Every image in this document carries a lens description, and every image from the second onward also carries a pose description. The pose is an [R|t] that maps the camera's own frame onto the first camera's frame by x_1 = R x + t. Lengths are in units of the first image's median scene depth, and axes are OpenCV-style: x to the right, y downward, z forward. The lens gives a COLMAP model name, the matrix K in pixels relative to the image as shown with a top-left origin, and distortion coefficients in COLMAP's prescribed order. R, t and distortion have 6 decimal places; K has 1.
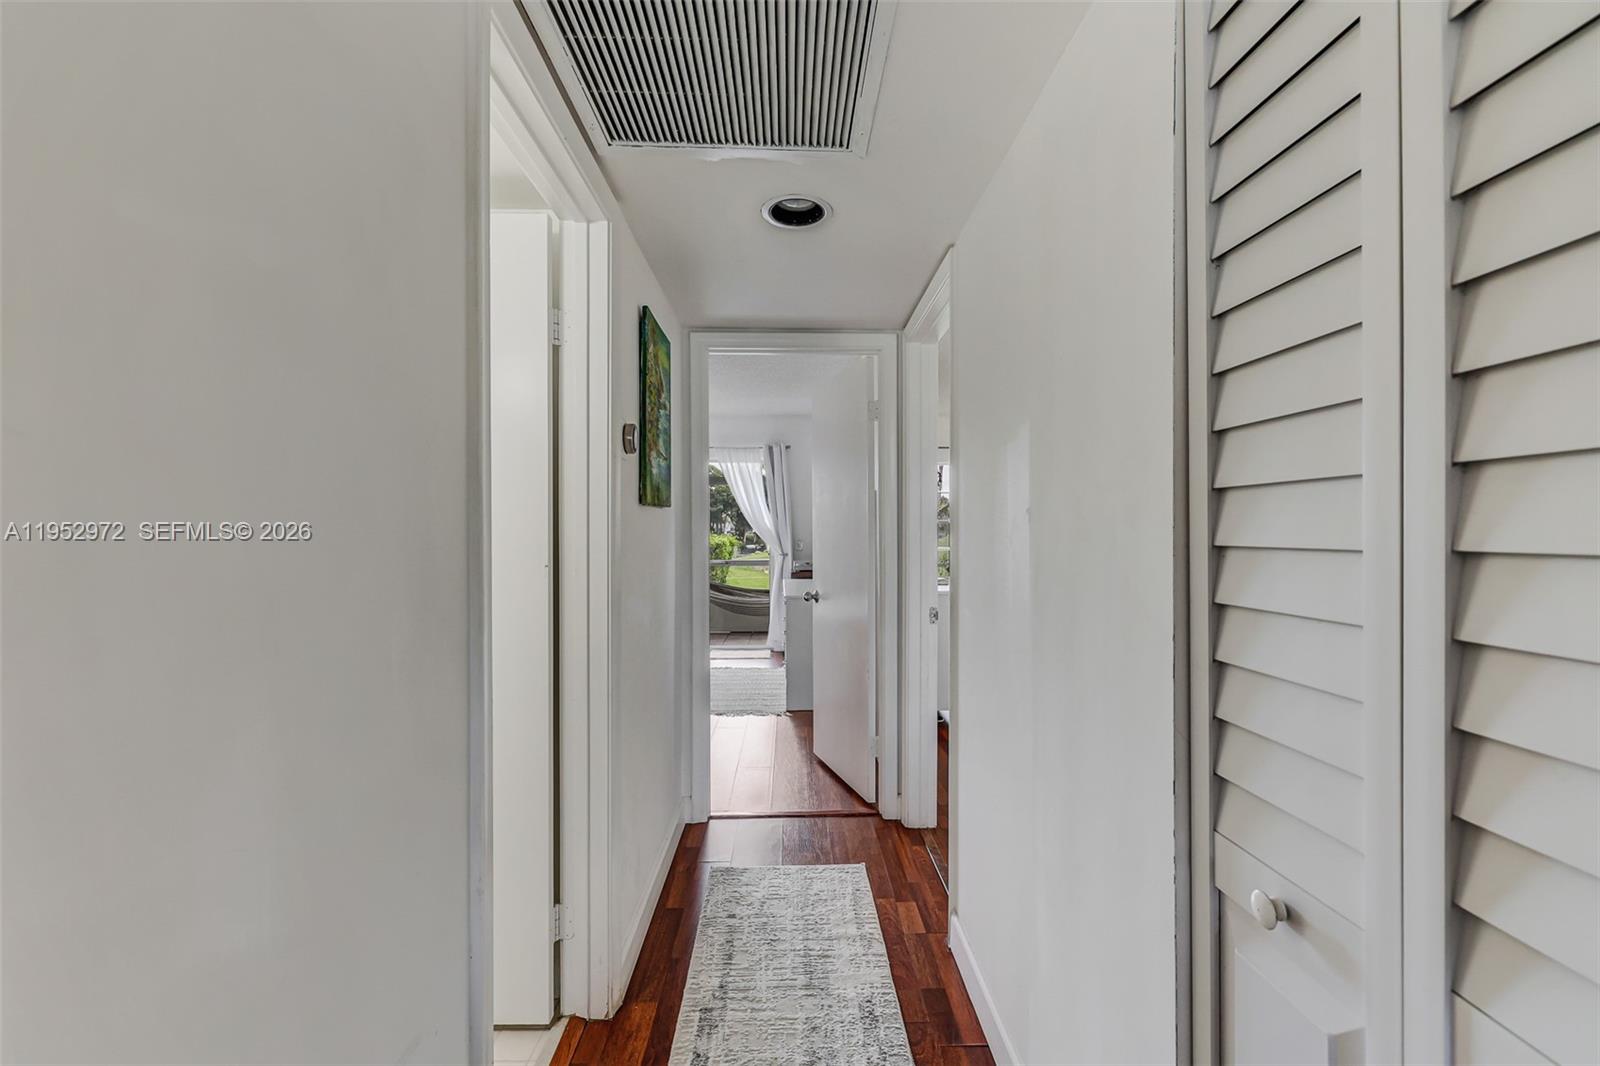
lens RADIAL K [[676.7, 0, 801.4], [0, 676.7, 531.7], [0, 0, 1]] dist [0.000610, 0.000551]
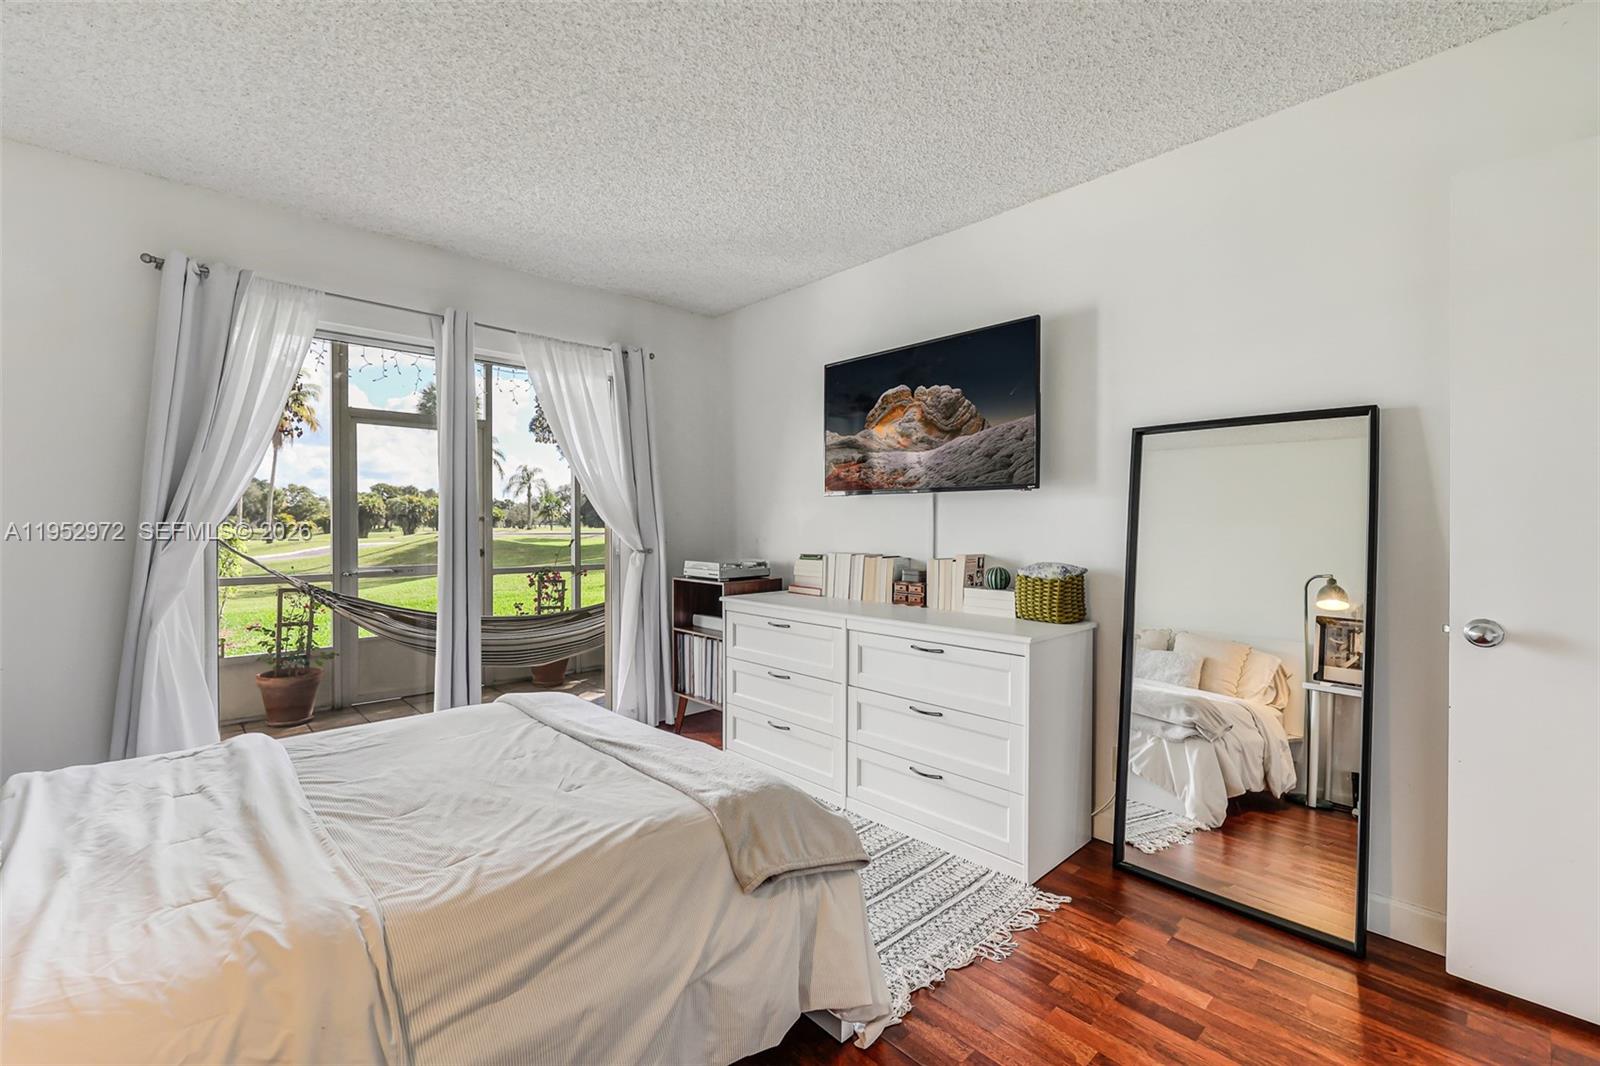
lens RADIAL K [[676.7, 0, 796.1], [0, 676.7, 526.3], [0, 0, 1]] dist [0.000610, 0.000551]
pose [[0.761823, -0.004966, 0.647767, -0.289601], [0.002718, 0.999986, 0.004471, 0.012056], [-0.647780, -0.001645, 0.761826, 0.502106]]
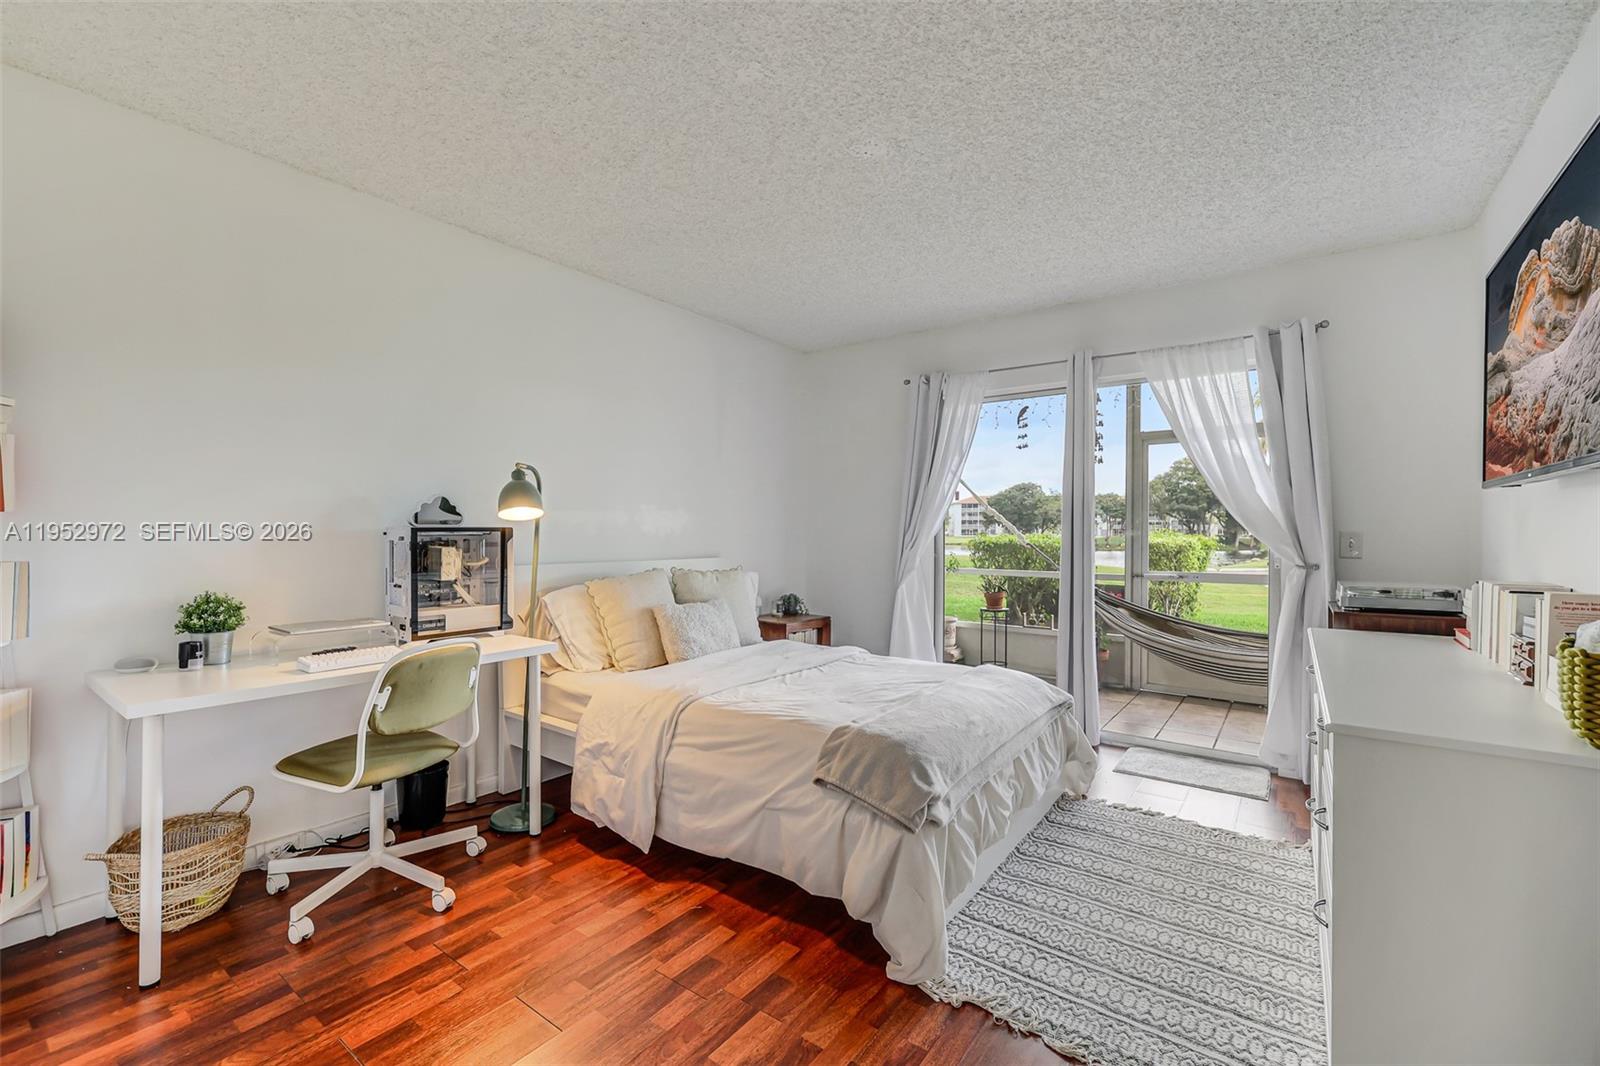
lens RADIAL K [[676.7, 0, 790.7], [0, 676.7, 535.1], [0, 0, 1]] dist [0.000610, 0.000551]
pose [[0.784956, 0.007256, -0.619509, -0.017065], [-0.005987, 0.999974, 0.004127, 0.013269], [0.619522, 0.000470, 0.784979, 0.433446]]
